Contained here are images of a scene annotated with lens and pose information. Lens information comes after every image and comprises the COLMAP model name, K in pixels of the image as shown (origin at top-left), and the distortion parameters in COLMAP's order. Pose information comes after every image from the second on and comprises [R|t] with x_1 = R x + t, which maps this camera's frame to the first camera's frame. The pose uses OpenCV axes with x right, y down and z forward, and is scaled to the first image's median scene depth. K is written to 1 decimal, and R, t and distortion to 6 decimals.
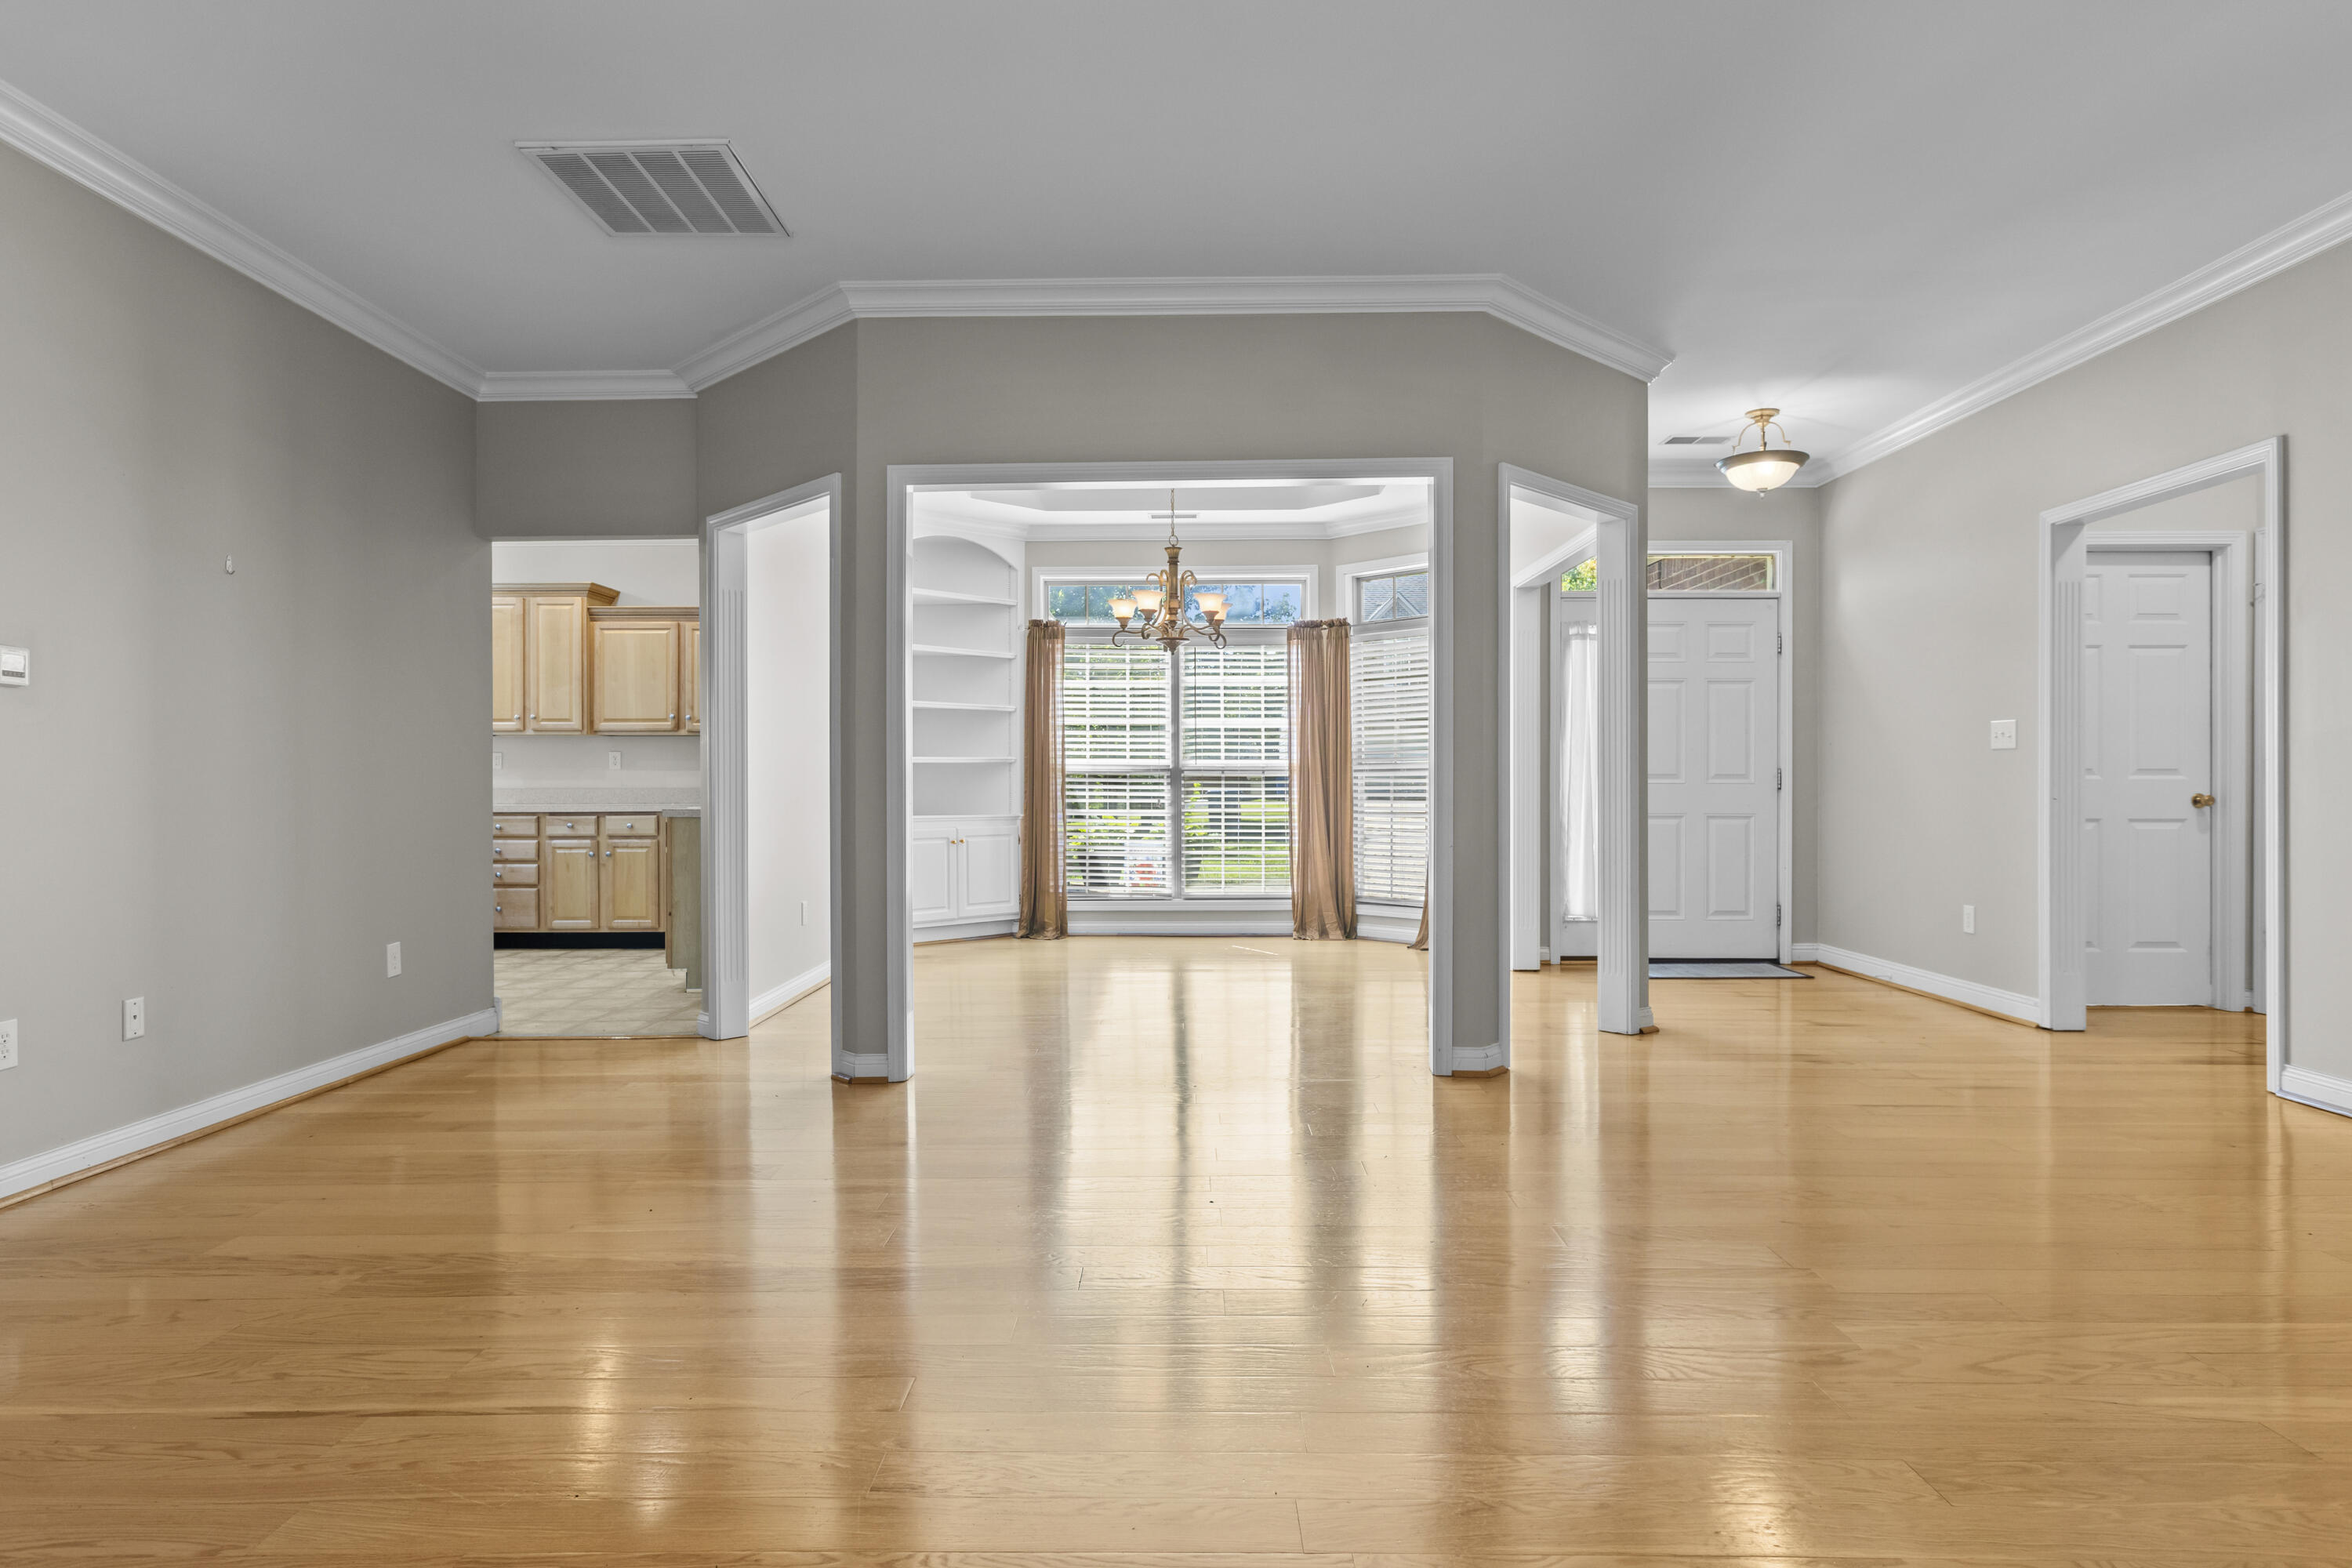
lens RADIAL K [[1295.4, 0, 1165.6], [0, 1295.4, 783.7], [0, 0, 1]] dist [0.004719, 0.000626]
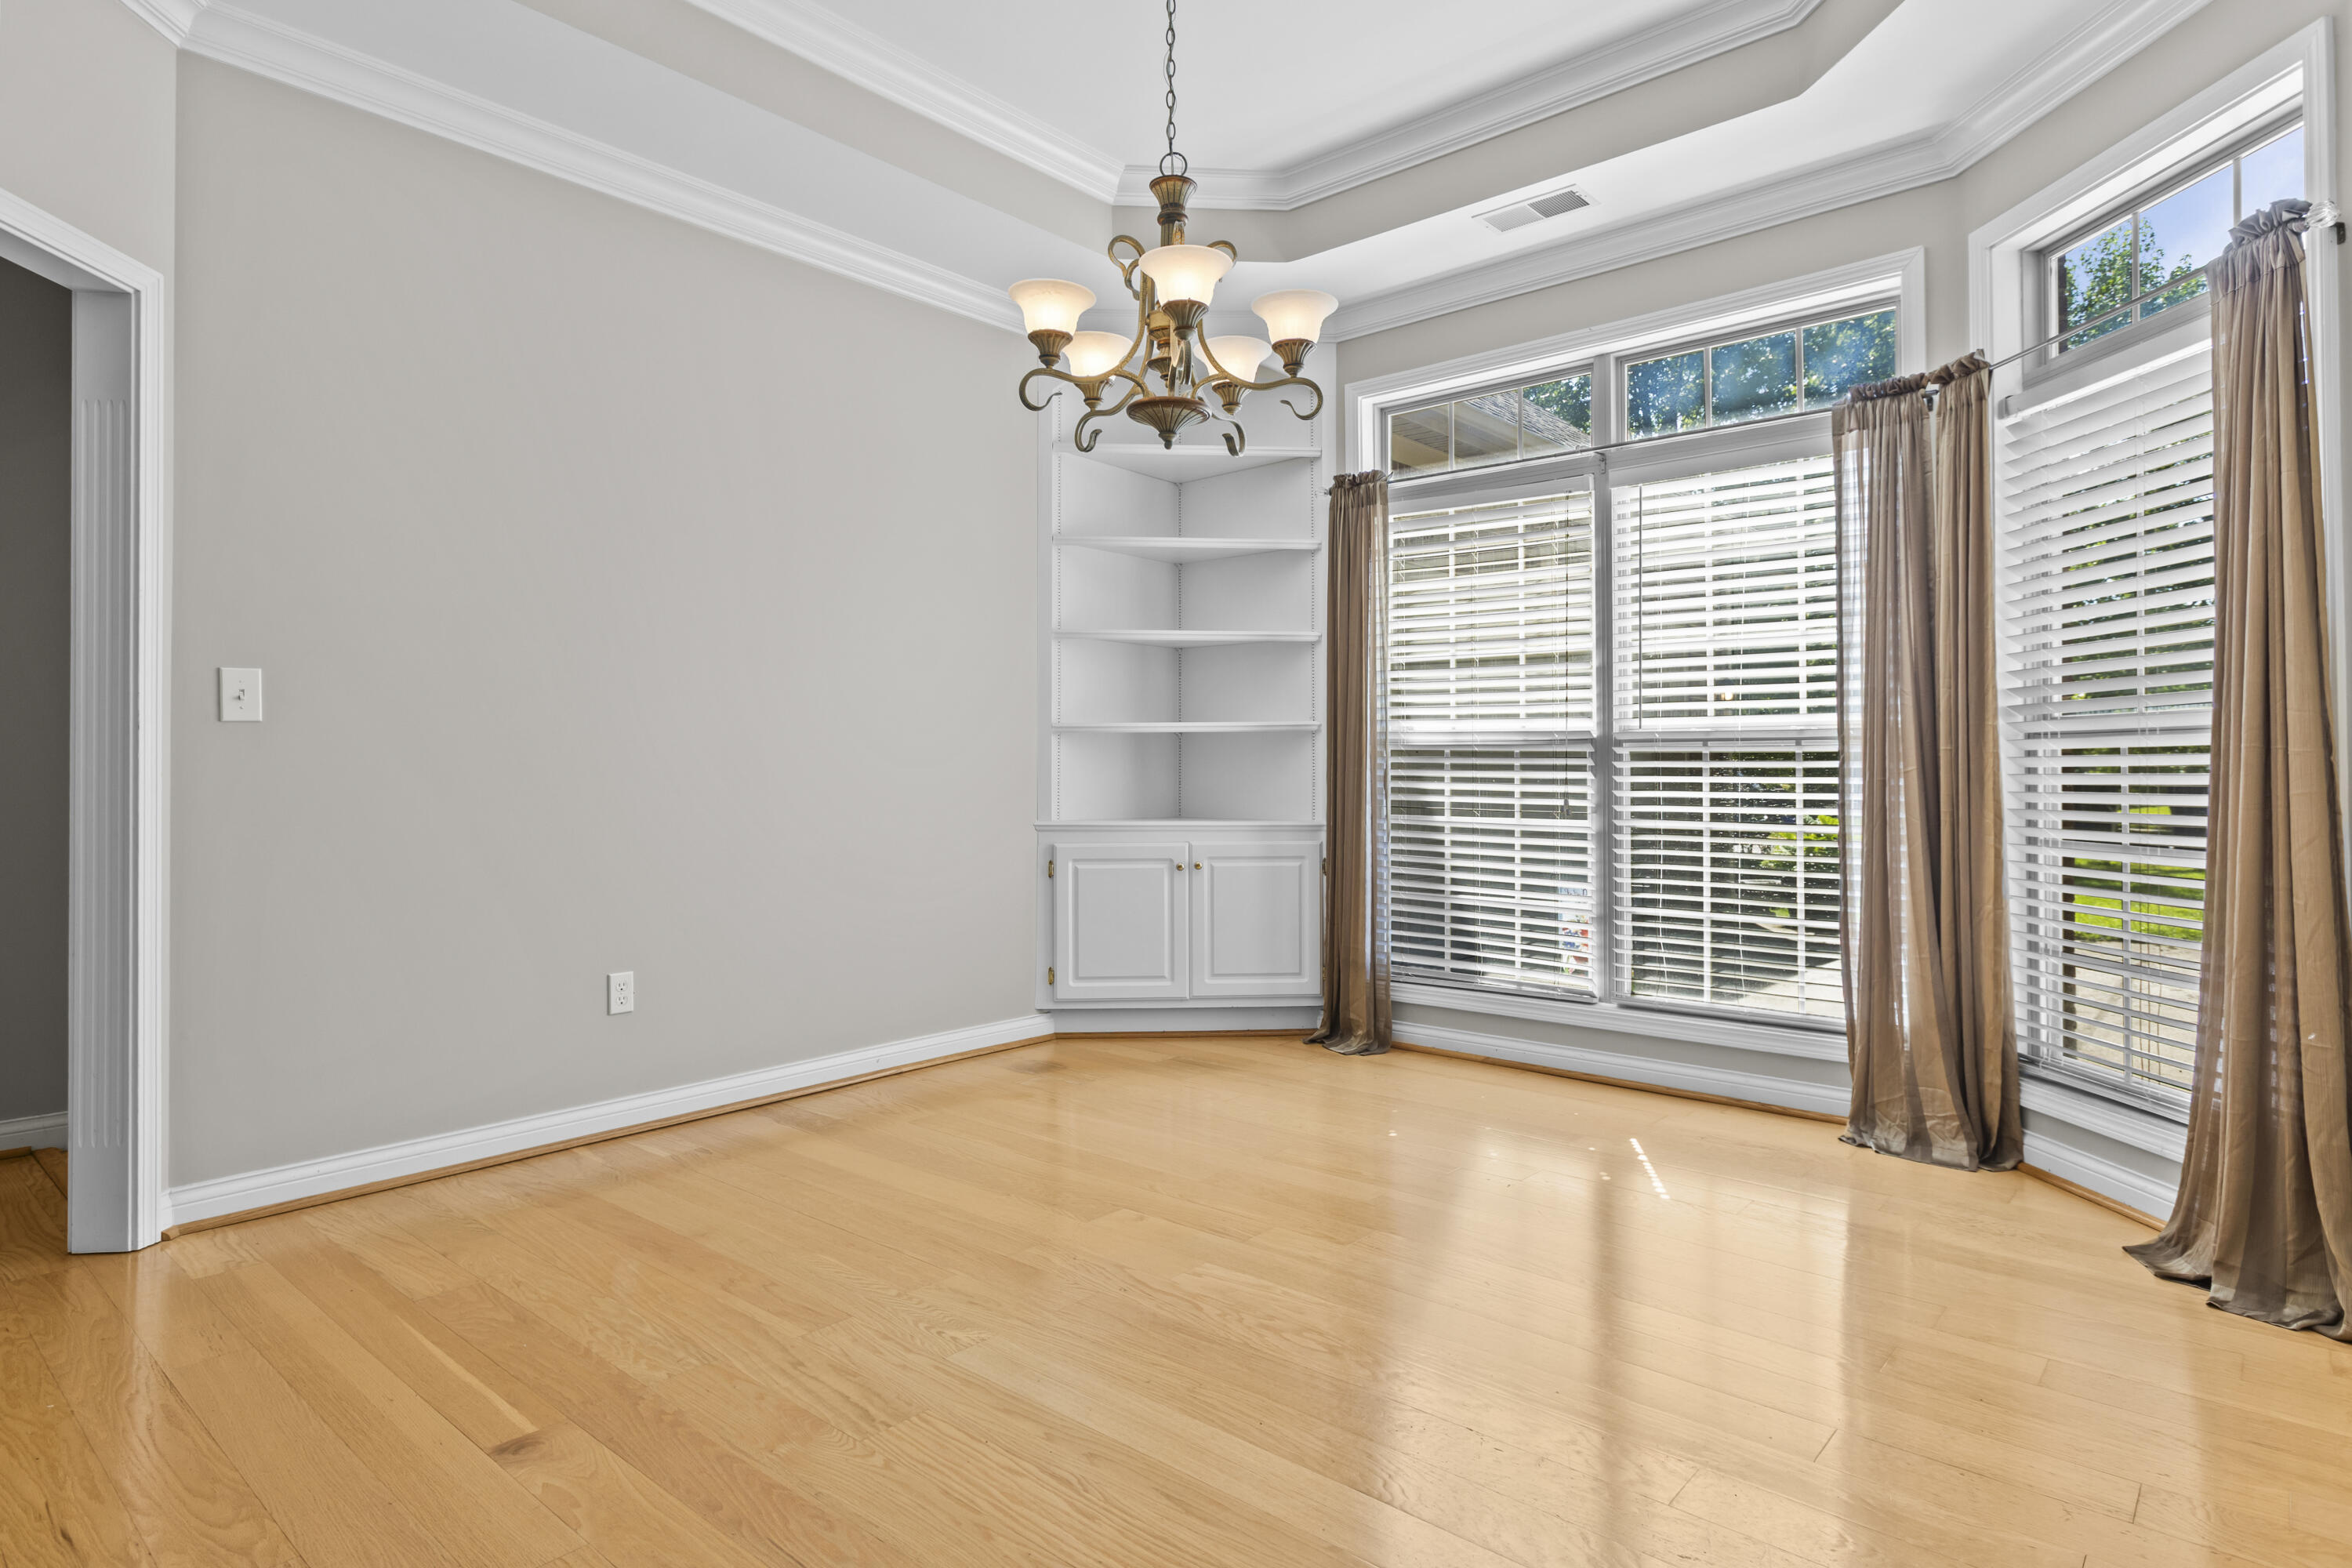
lens RADIAL K [[1295.4, 0, 1143.1], [0, 1295.4, 744.3], [0, 0, 1]] dist [0.004719, 0.000626]
pose [[0.760307, -0.008417, -0.649509, 0.195909], [-0.005620, 0.999793, -0.019535, 0.001493], [0.649540, 0.018502, 0.760103, 0.517965]]
